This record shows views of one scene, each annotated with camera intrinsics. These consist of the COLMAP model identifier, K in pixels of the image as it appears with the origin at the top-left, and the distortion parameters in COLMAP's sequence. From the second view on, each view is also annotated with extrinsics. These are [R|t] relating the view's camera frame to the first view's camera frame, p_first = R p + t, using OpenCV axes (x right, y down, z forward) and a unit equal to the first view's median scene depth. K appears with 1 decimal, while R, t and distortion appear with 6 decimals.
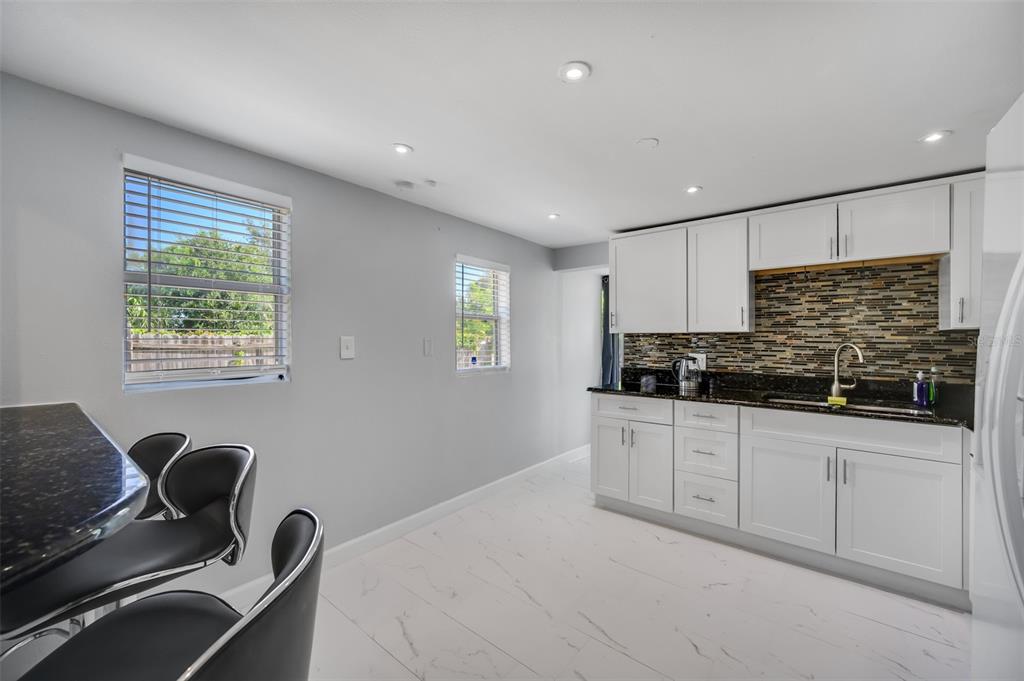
lens RADIAL K [[405.2, 0, 514.9], [0, 405.2, 343.5], [0, 0, 1]] dist [-0.000401, 0.000419]
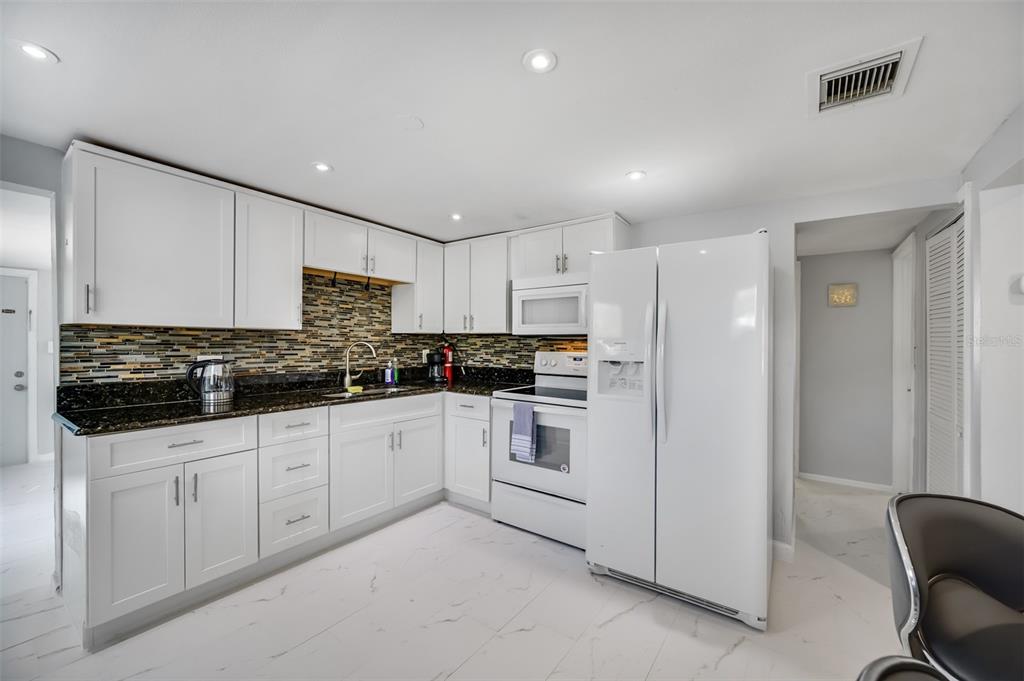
lens RADIAL K [[405.2, 0, 514.9], [0, 405.2, 343.5], [0, 0, 1]] dist [-0.000401, 0.000419]
pose [[-0.047488, -0.004927, 0.998860, -0.400128], [-0.000798, 0.999988, 0.004895, -0.001849], [-0.998871, -0.000565, -0.047492, 0.537913]]
